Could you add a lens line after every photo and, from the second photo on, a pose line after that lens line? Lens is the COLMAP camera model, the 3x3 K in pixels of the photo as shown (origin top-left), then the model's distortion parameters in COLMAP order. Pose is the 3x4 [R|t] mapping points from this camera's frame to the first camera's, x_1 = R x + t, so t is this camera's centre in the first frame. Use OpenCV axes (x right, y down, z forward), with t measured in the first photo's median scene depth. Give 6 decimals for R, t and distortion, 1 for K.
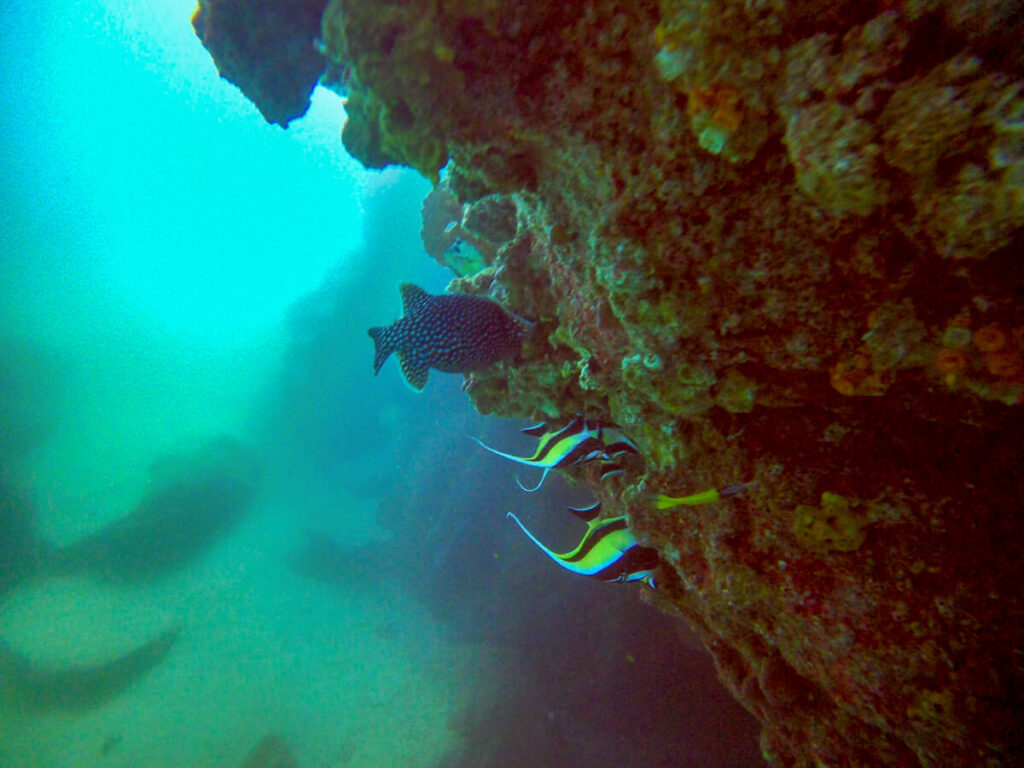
lens RADIAL K [[612.9, 0, 512.0], [0, 612.9, 384.0], [0, 0, 1]] dist [-0.119902, 0.102624]
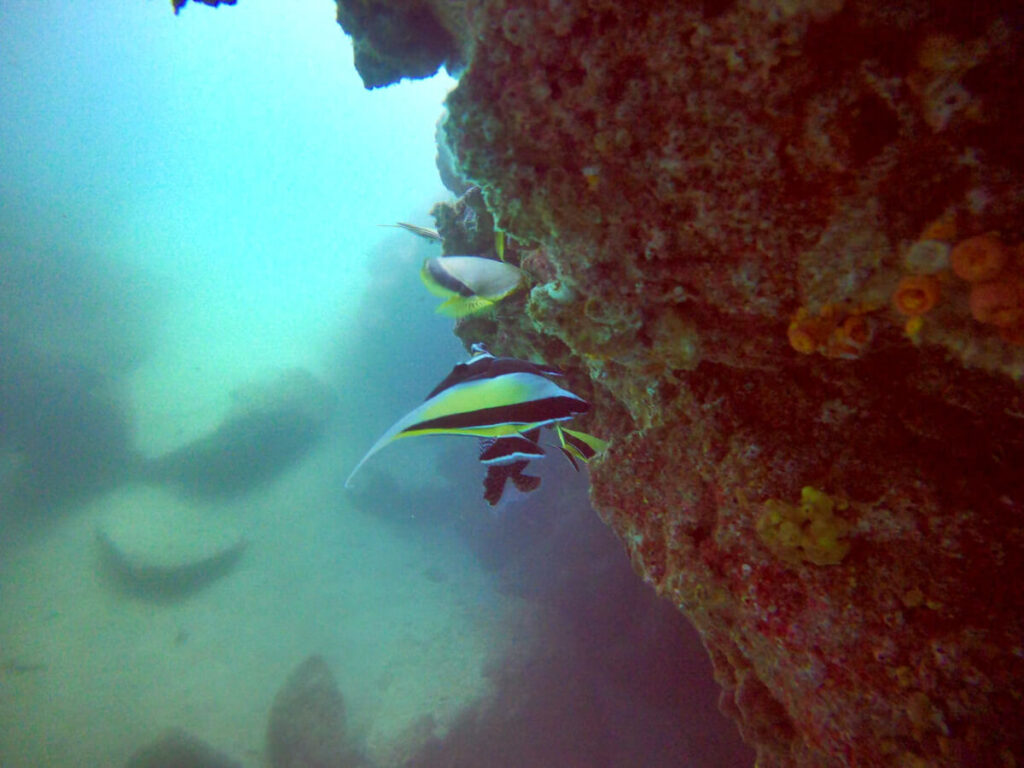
lens RADIAL K [[612.9, 0, 512.0], [0, 612.9, 384.0], [0, 0, 1]] dist [-0.119902, 0.102624]
pose [[0.986742, 0.091852, -0.133805, 0.257315], [-0.082344, 0.993782, 0.074951, 0.024126], [0.139857, -0.062940, 0.988169, 0.201681]]
